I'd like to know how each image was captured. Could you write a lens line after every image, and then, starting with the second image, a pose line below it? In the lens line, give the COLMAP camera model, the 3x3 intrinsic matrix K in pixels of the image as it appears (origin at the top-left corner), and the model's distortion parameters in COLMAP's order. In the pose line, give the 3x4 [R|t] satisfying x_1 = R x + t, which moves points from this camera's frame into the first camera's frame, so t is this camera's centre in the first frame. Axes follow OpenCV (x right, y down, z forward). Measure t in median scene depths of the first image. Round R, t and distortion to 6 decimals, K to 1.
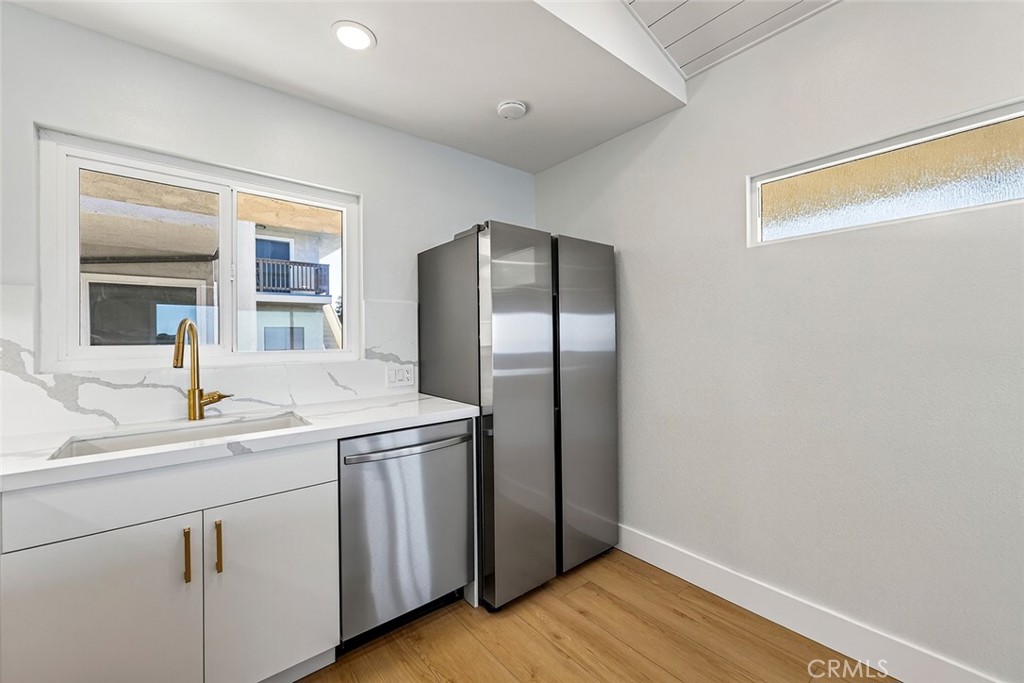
lens RADIAL K [[414.1, 0, 514.2], [0, 414.1, 337.4], [0, 0, 1]] dist [-0.004861, -0.000277]
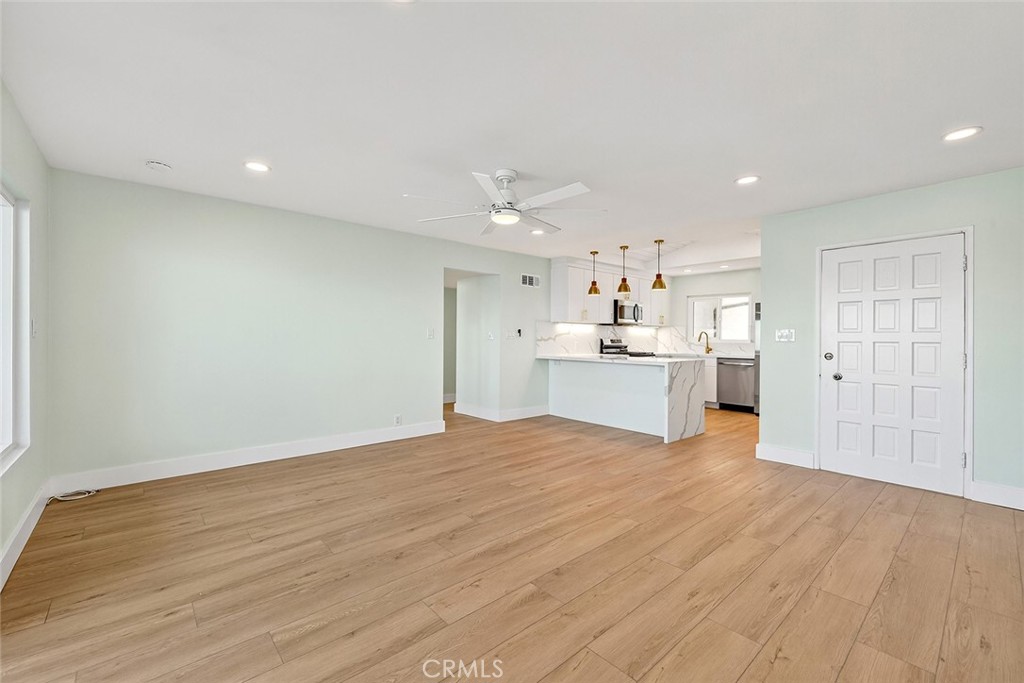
lens RADIAL K [[414.1, 0, 510.6], [0, 414.1, 339.8], [0, 0, 1]] dist [-0.004861, -0.000277]
pose [[0.028598, 0.018091, -0.999427, 3.691092], [-0.014078, 0.999744, 0.017694, -0.004117], [0.999492, 0.013564, 0.028845, -1.291245]]
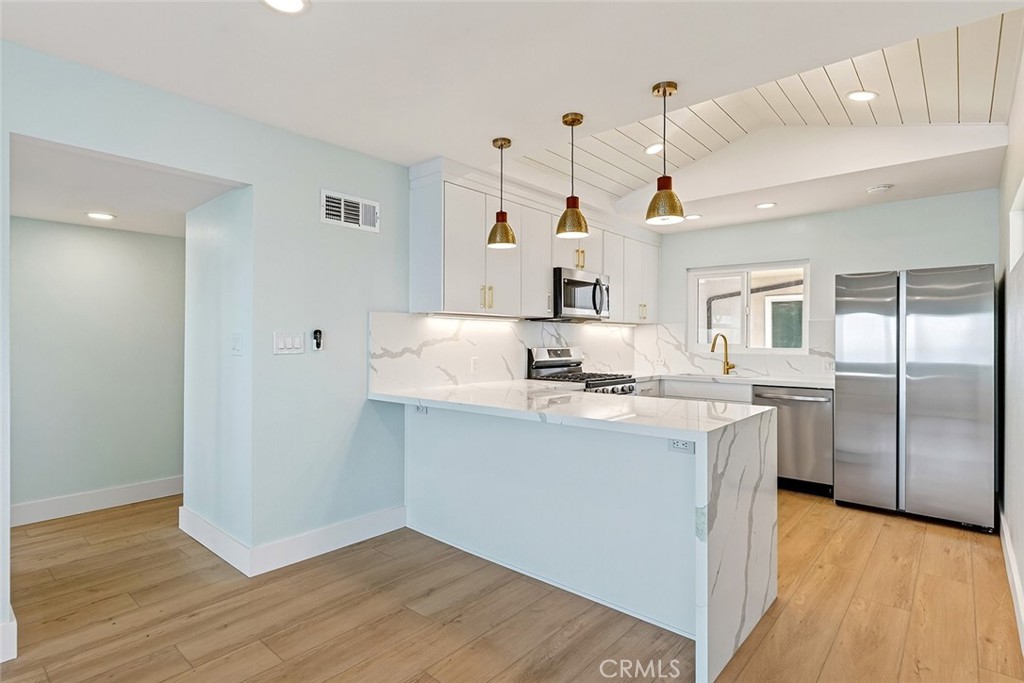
lens RADIAL K [[518.5, 0, 512.5], [0, 518.5, 337.7], [0, 0, 1]] dist [0.000434, 0.000023]
pose [[0.172612, 0.008104, -0.984957, 2.021084], [-0.010368, 0.999926, 0.006410, -0.024088], [0.984935, 0.009106, 0.172683, -0.773077]]
